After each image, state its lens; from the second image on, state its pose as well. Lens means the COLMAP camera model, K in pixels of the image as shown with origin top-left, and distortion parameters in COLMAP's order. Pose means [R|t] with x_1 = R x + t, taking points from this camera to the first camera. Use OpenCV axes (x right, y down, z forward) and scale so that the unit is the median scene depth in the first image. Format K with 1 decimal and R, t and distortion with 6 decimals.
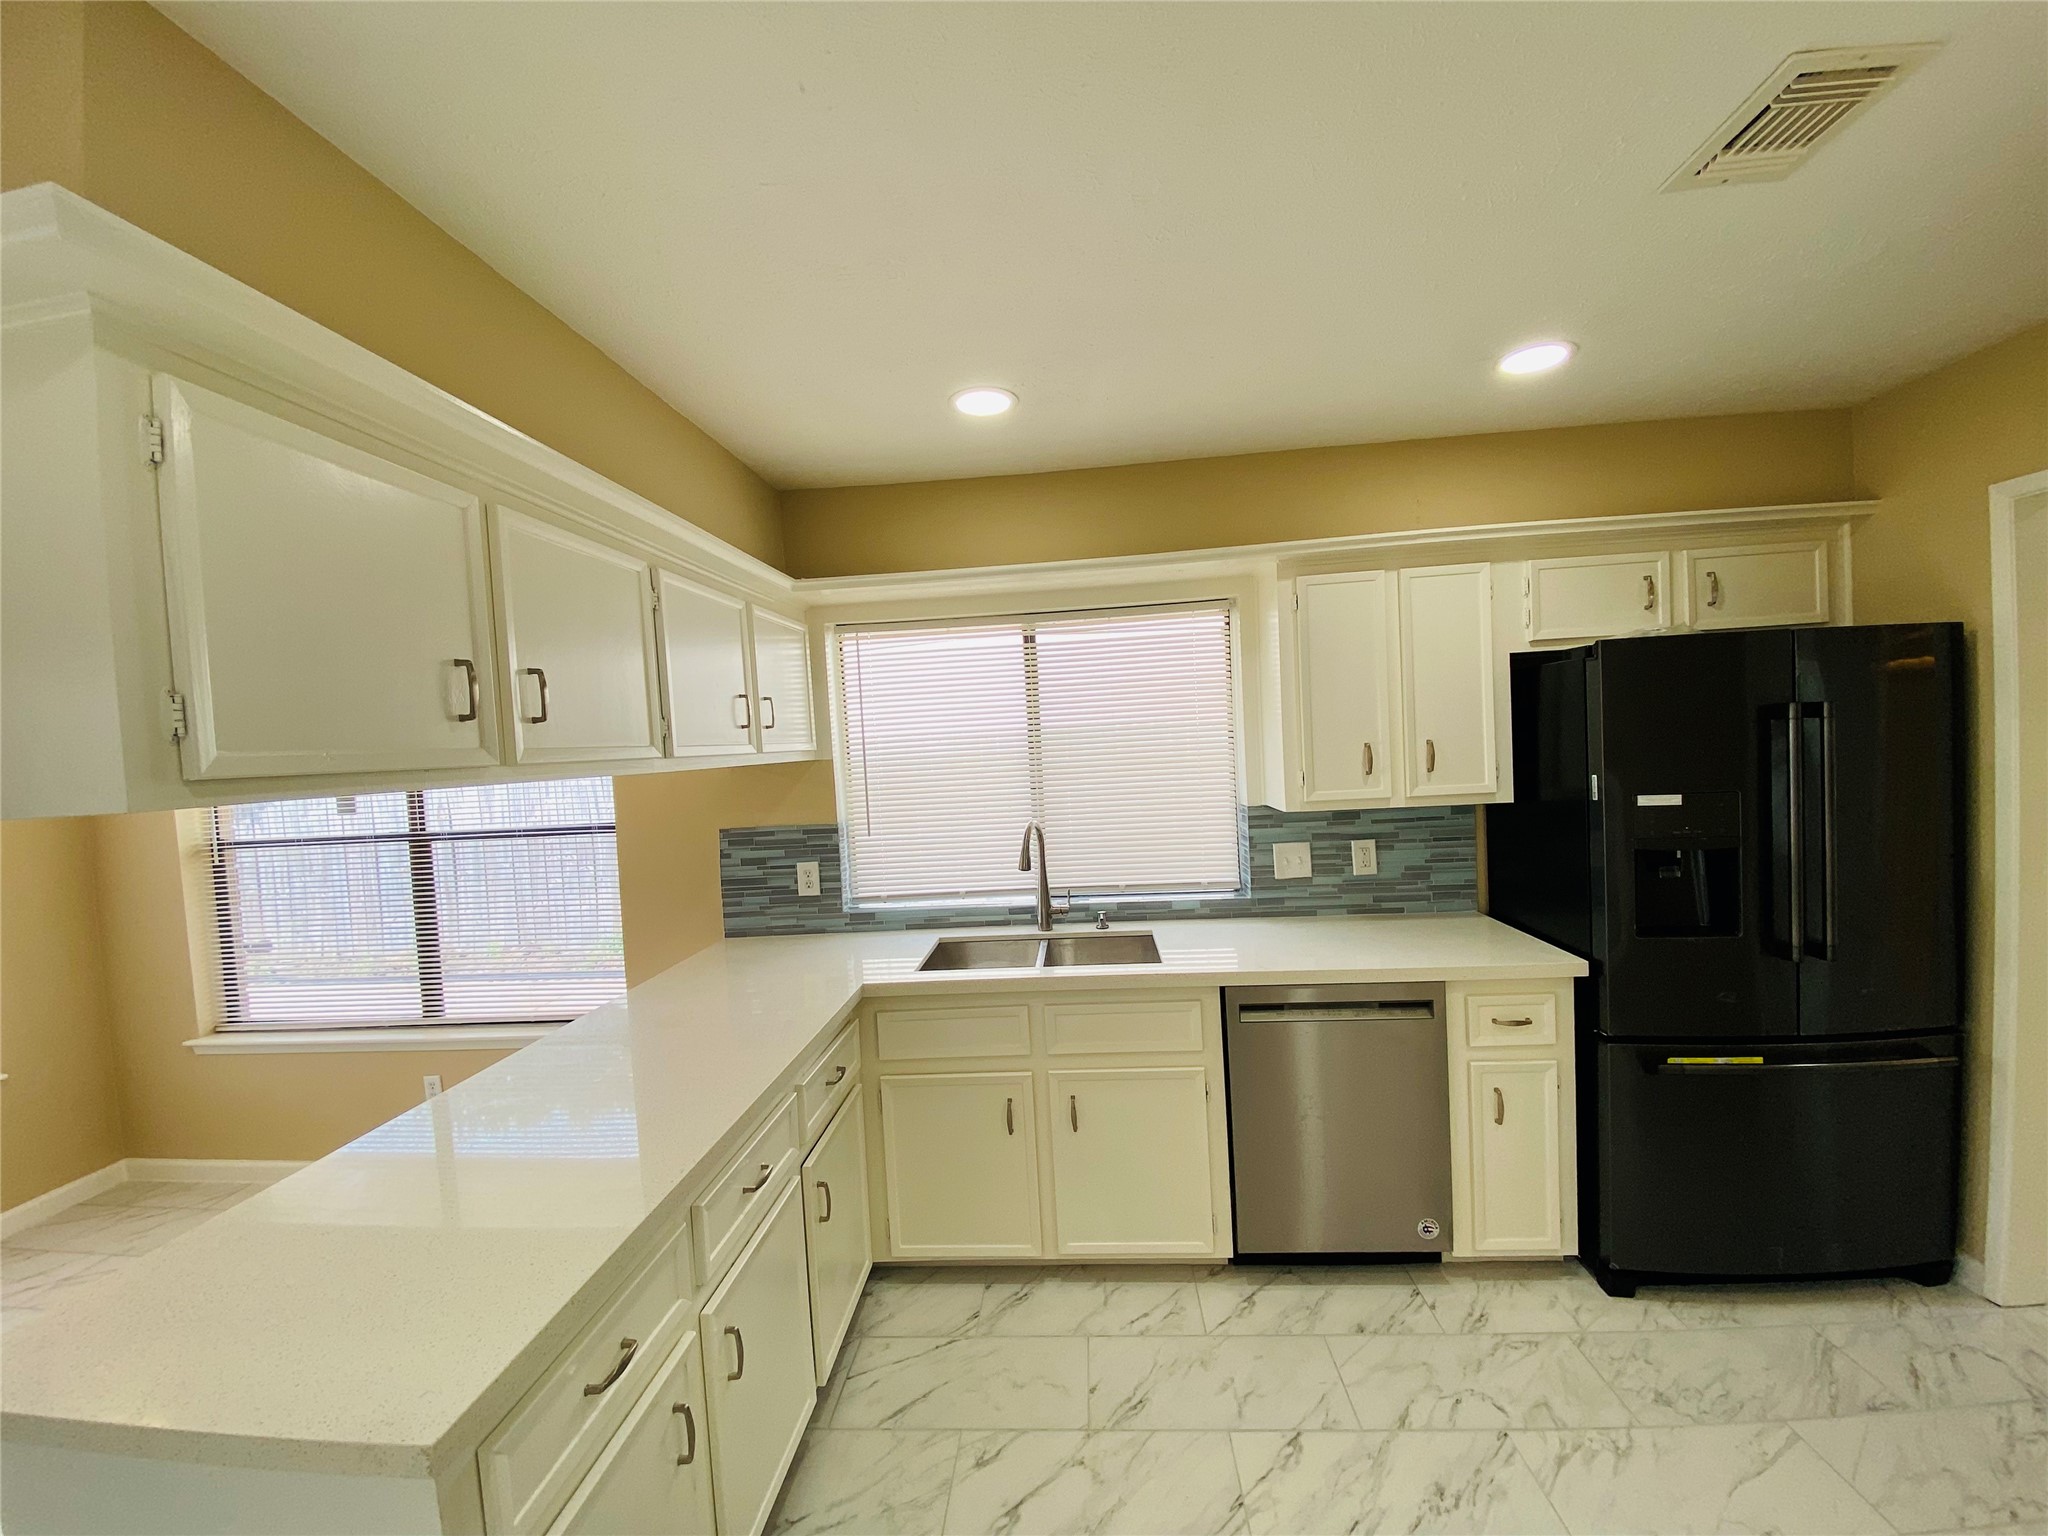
lens RADIAL K [[828.2, 0, 1033.9], [0, 828.2, 775.8], [0, 0, 1]] dist [0.021866, -0.021849]
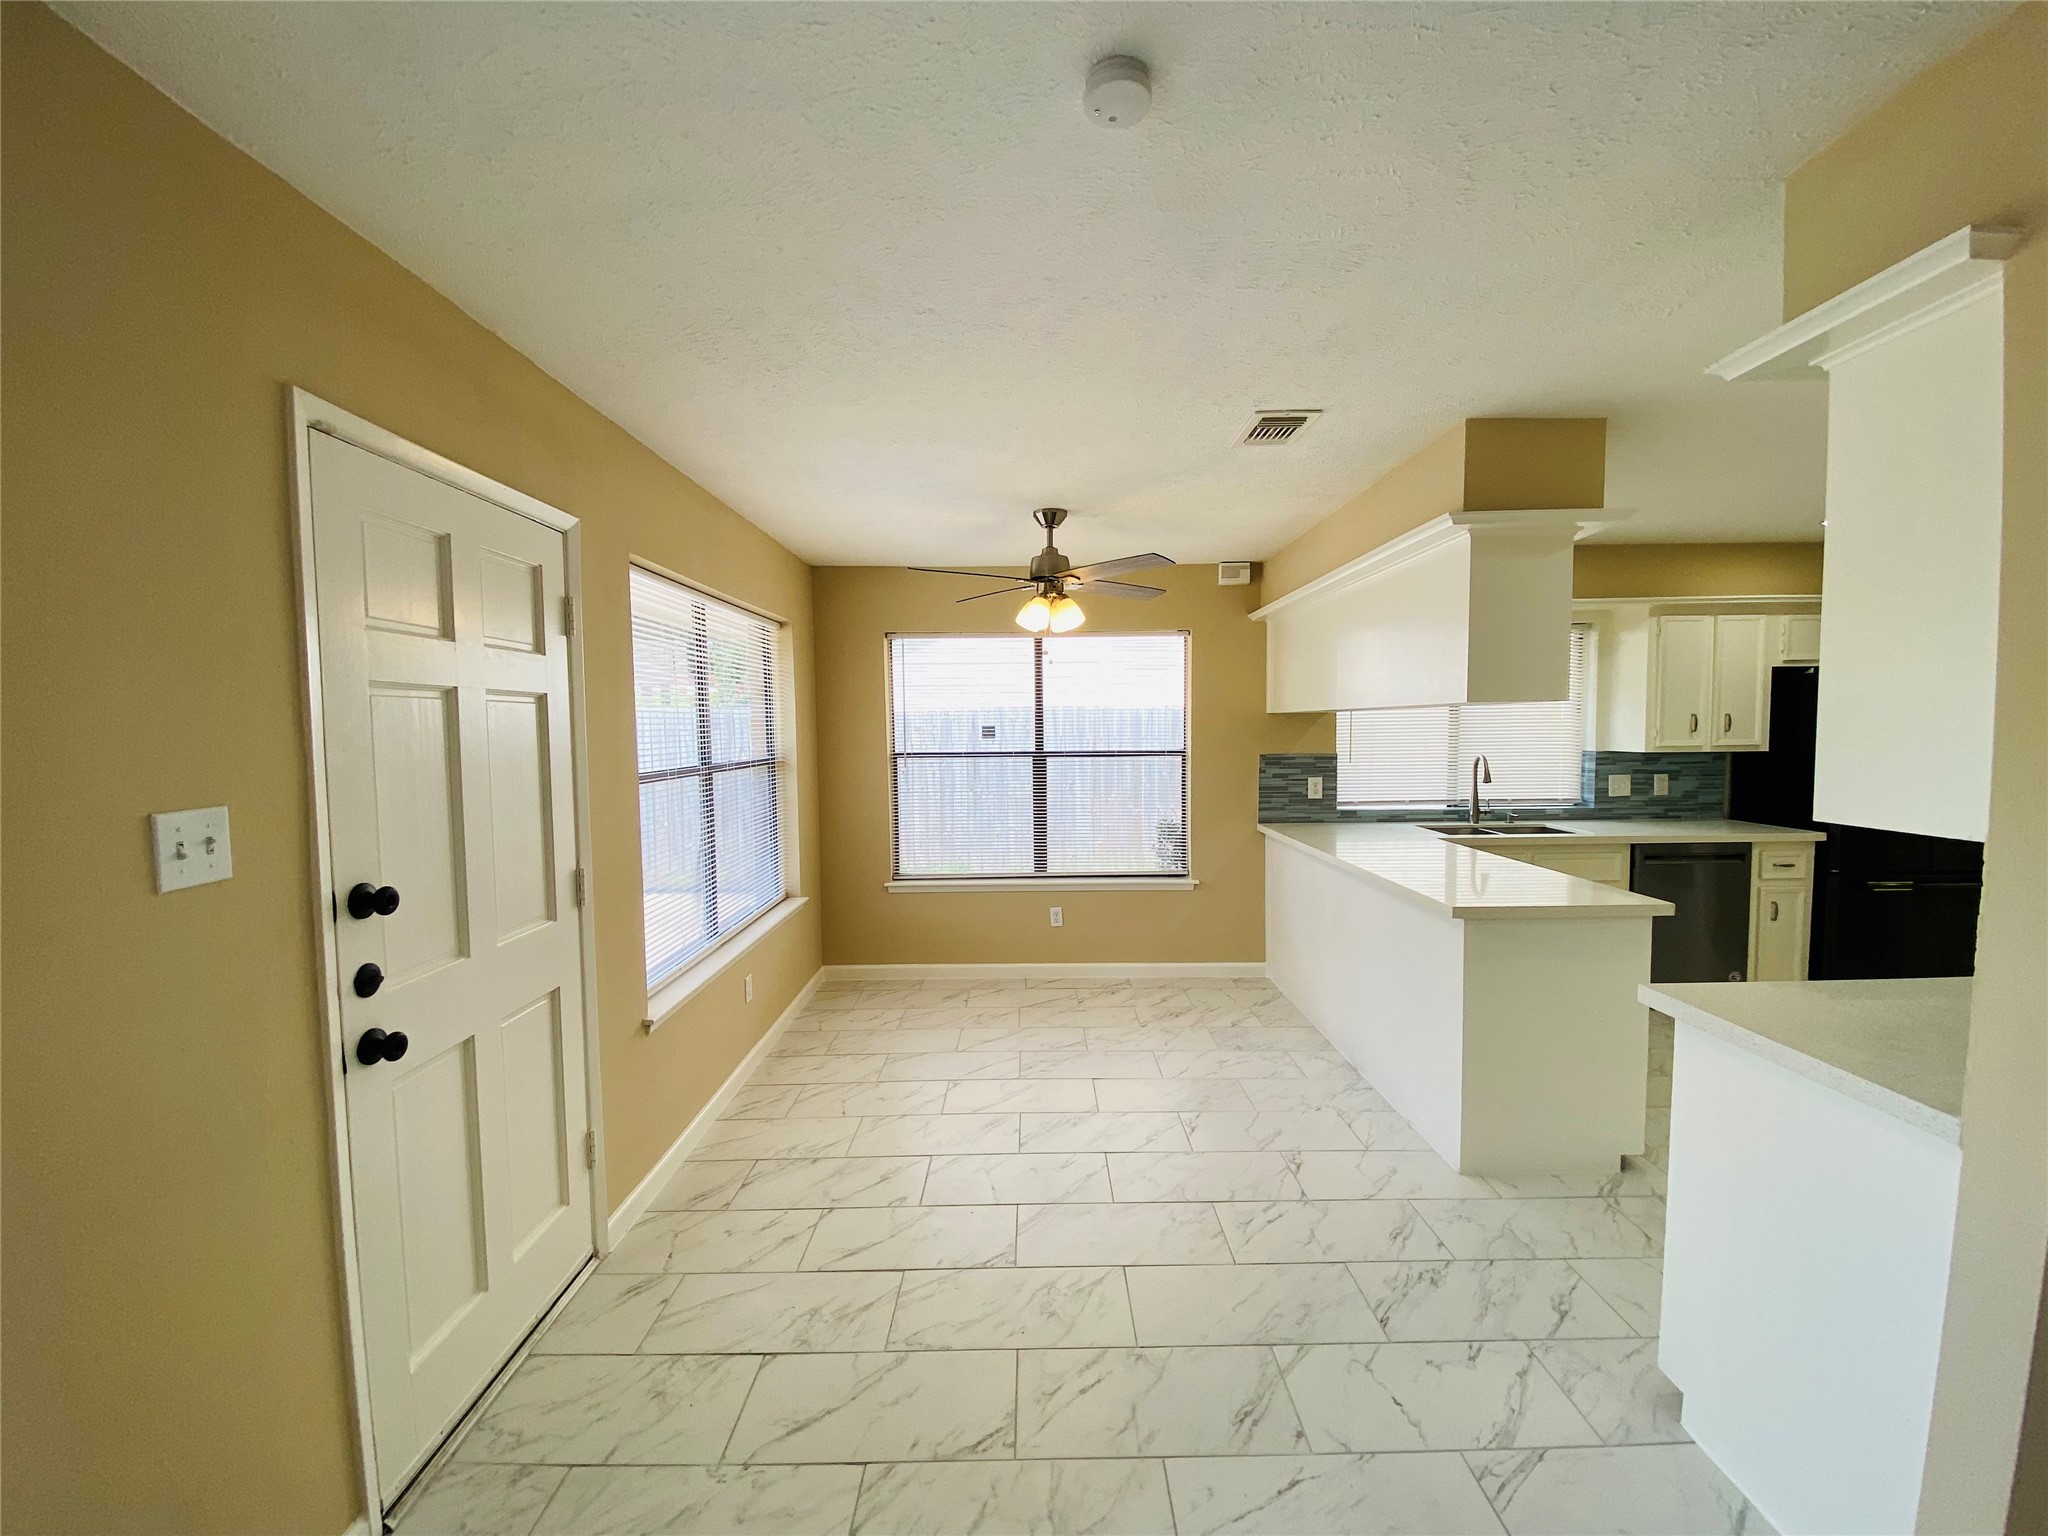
lens RADIAL K [[828.2, 0, 1033.9], [0, 828.2, 775.8], [0, 0, 1]] dist [0.021866, -0.021849]
pose [[0.996459, 0.037303, 0.075353, -0.986356], [-0.038506, 0.999152, 0.014583, 0.105093], [-0.074745, -0.017433, 0.997050, -0.571994]]
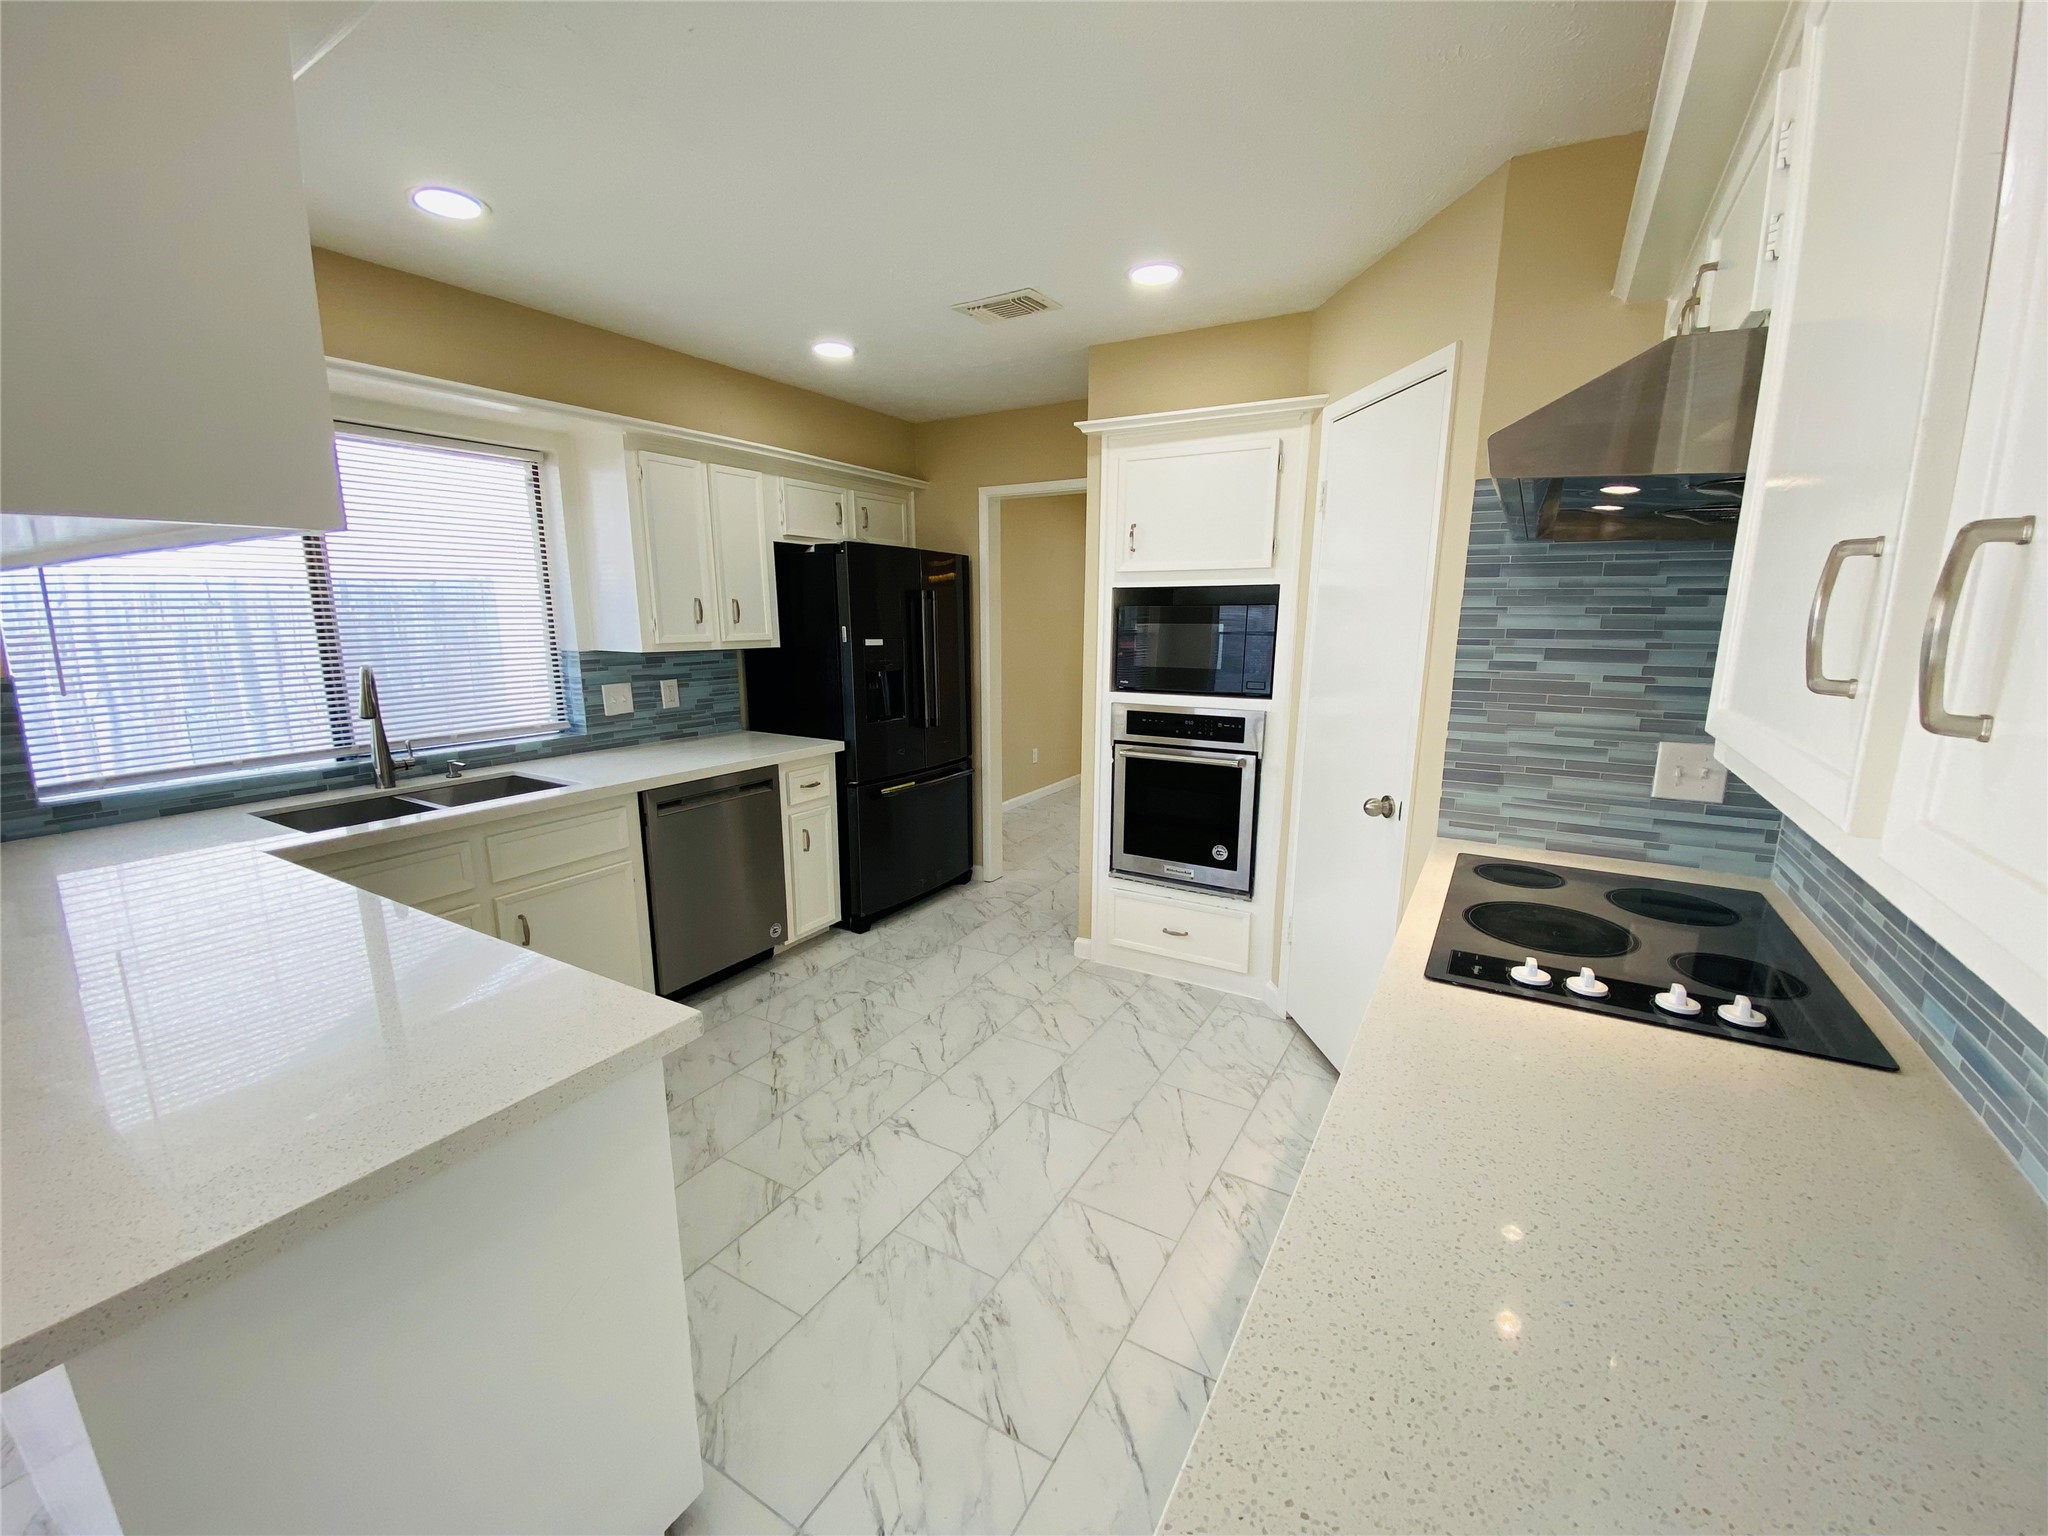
lens RADIAL K [[829.0, 0, 1032.7], [0, 829.0, 774.8], [0, 0, 1]] dist [0.045907, -0.036108]
pose [[0.438280, -0.123217, 0.890353, -0.499763], [0.008670, 0.991093, 0.132891, 0.056842], [-0.898797, -0.050524, 0.435445, -0.043639]]
